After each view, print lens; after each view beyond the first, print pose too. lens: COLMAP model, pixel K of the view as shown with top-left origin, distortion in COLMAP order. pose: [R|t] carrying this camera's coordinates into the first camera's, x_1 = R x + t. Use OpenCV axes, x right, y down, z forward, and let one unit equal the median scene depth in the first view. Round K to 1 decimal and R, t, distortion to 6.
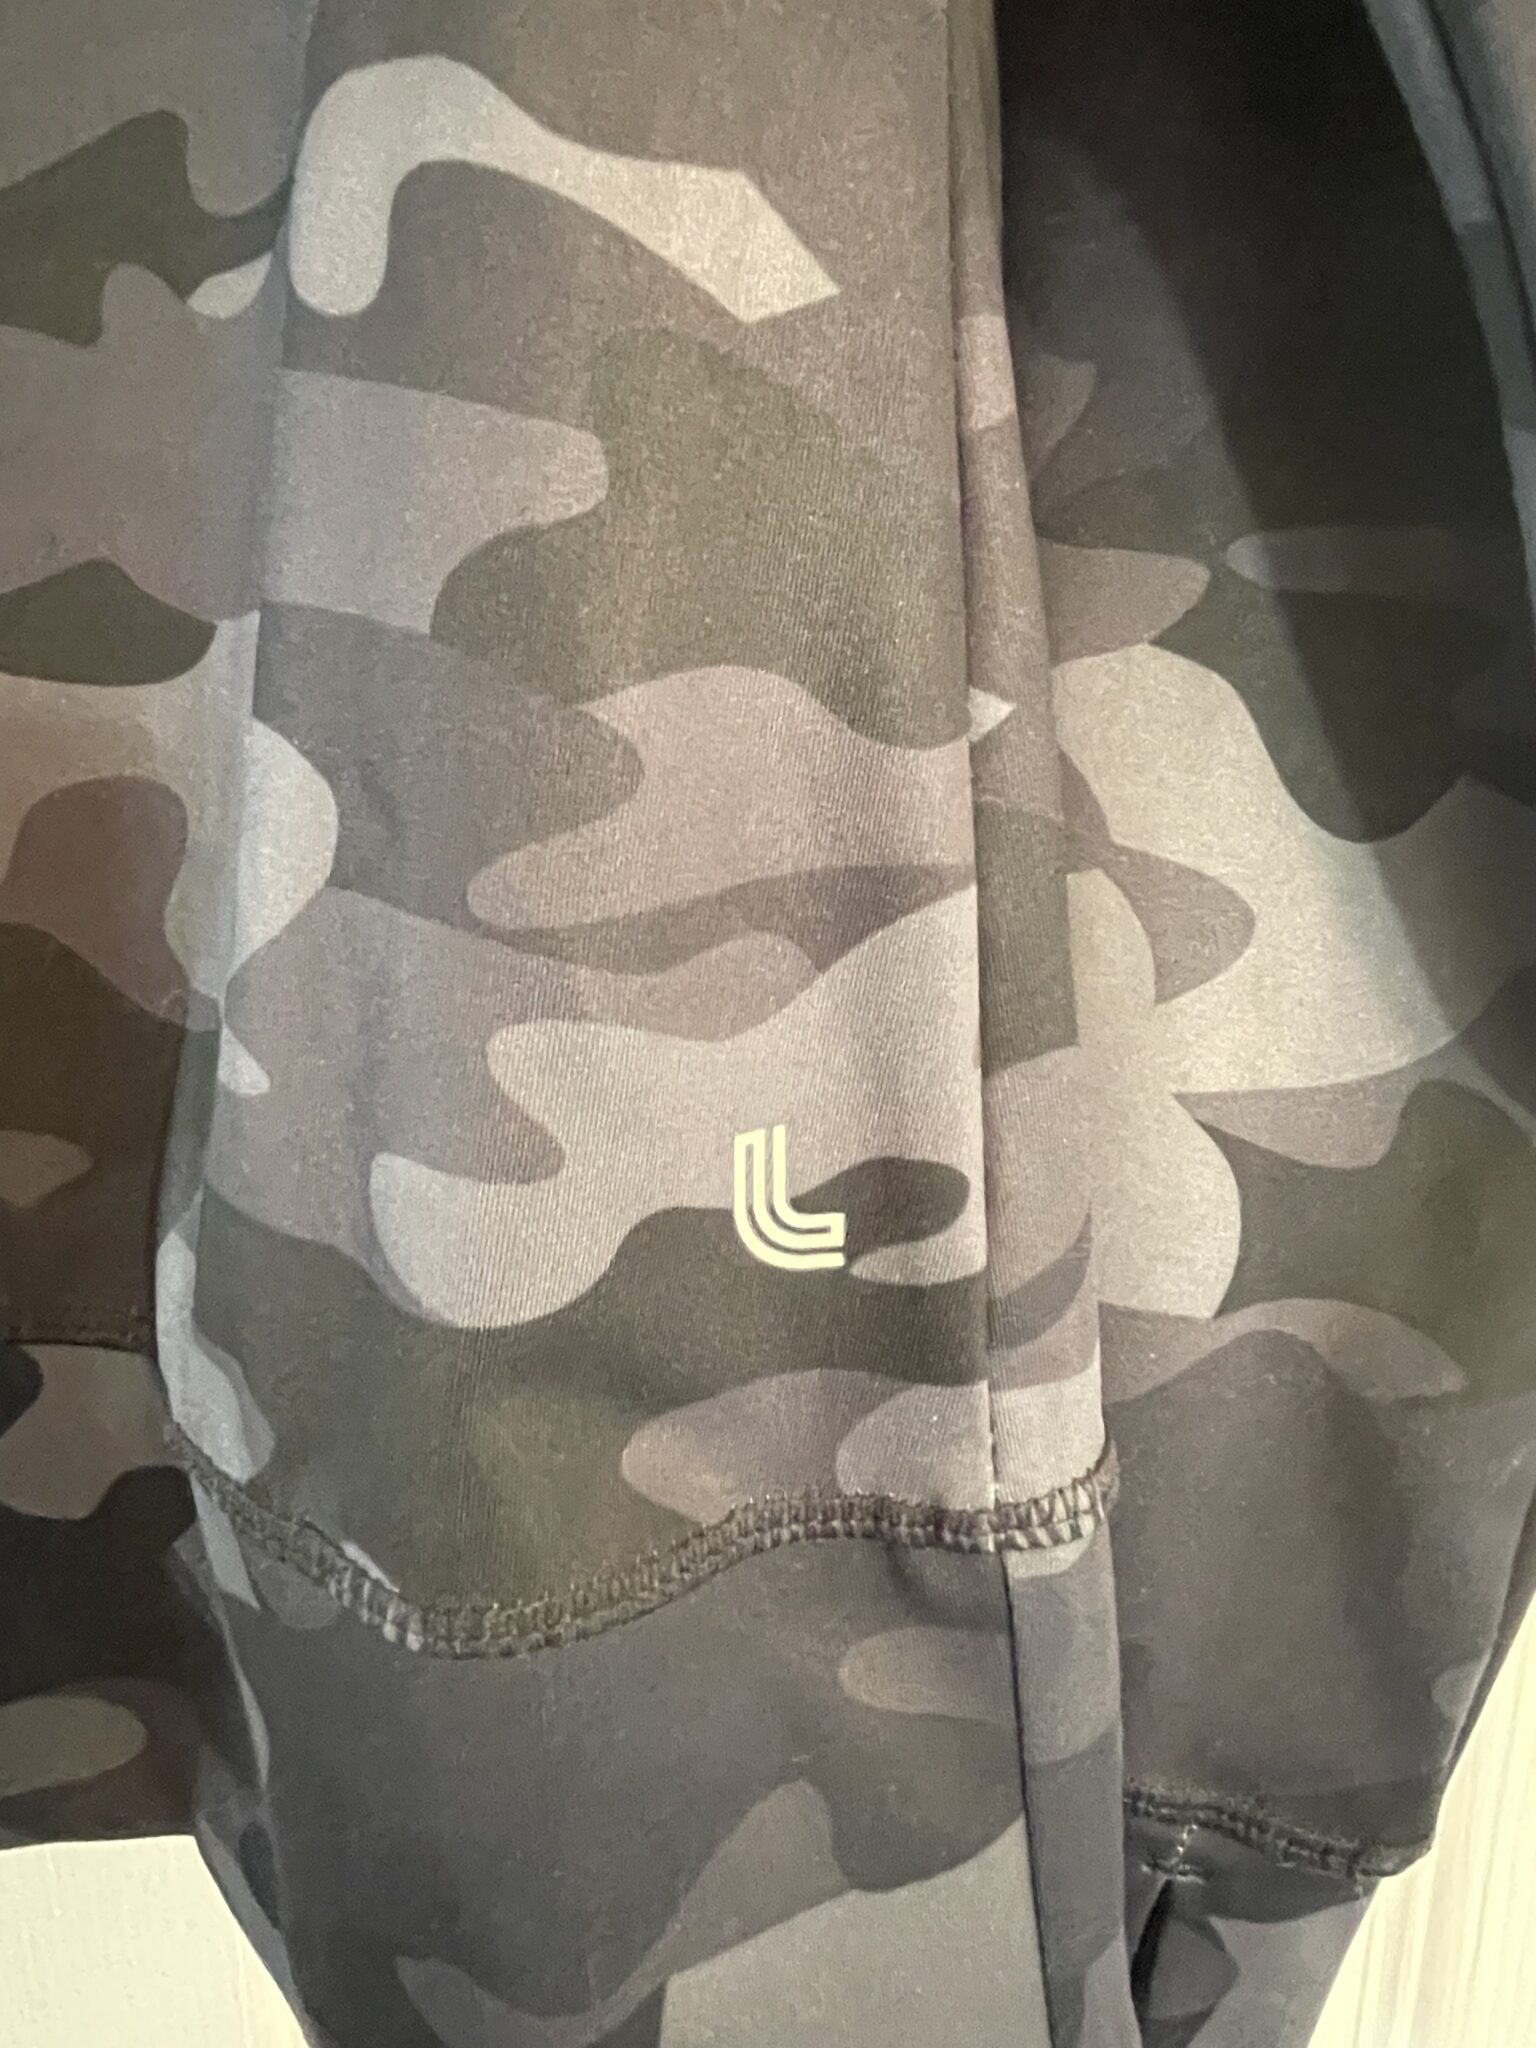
lens RADIAL K [[1754.8, 0, 768.0], [0, 1754.8, 1024.0], [0, 0, 1]] dist [0.063431, -0.154476]
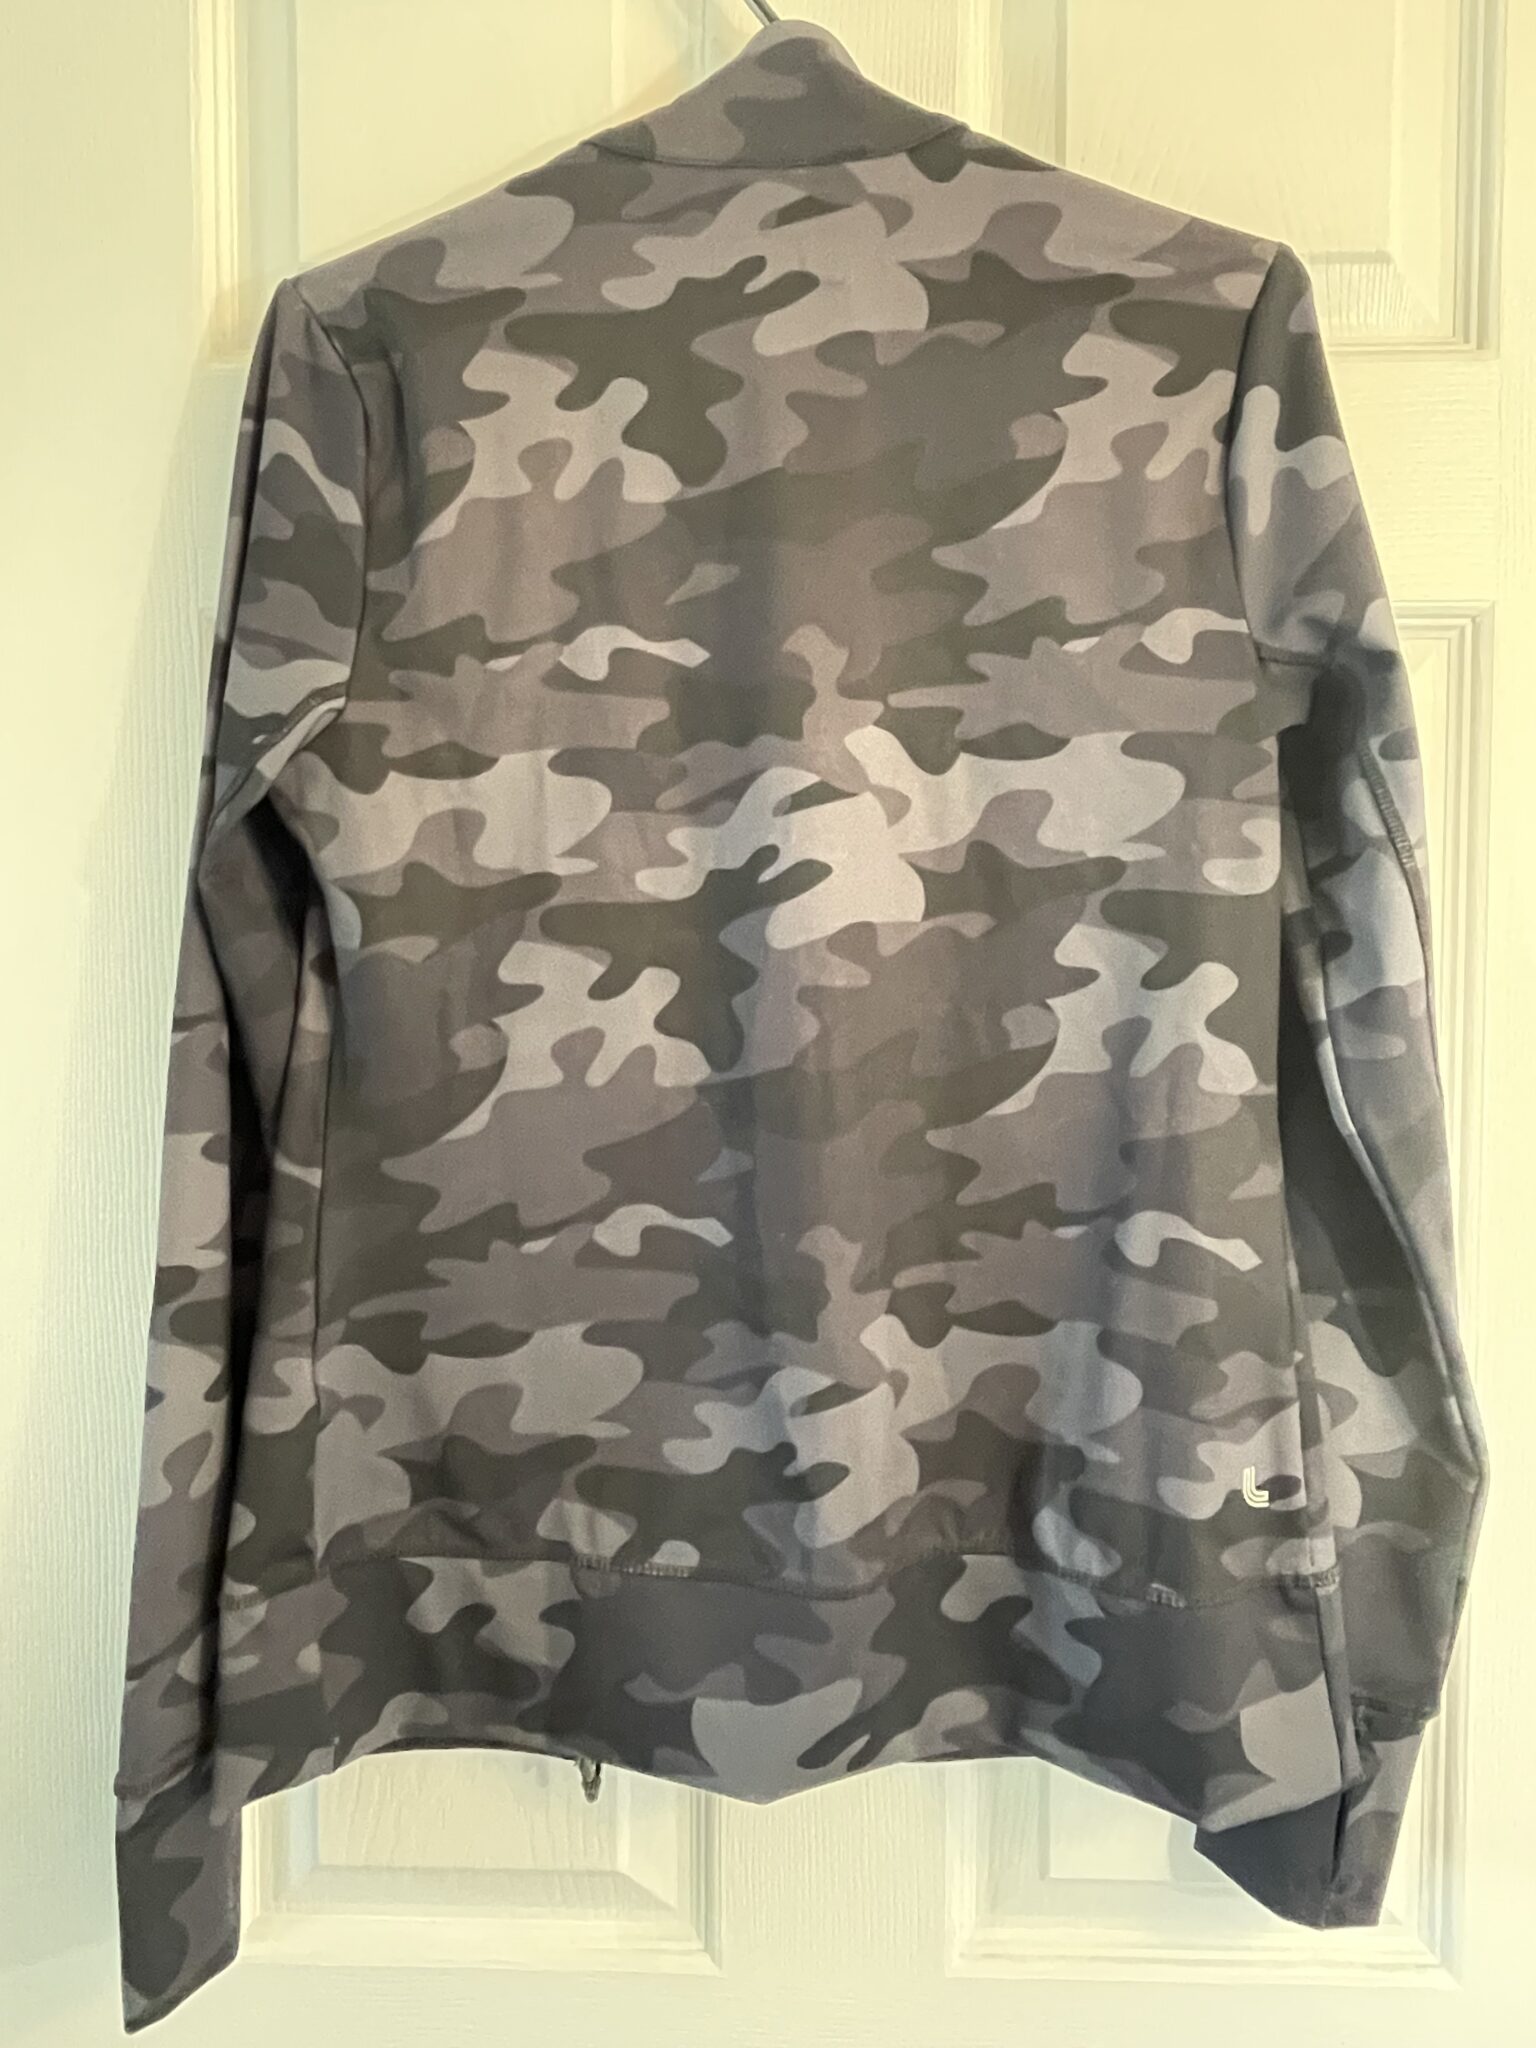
lens RADIAL K [[1754.8, 0, 768.0], [0, 1754.8, 1024.0], [0, 0, 1]] dist [0.063431, -0.154476]
pose [[0.998341, -0.019029, 0.054348, -1.164915], [0.030320, 0.976100, -0.215196, -0.082490], [-0.048954, 0.216487, 0.975057, -2.729664]]
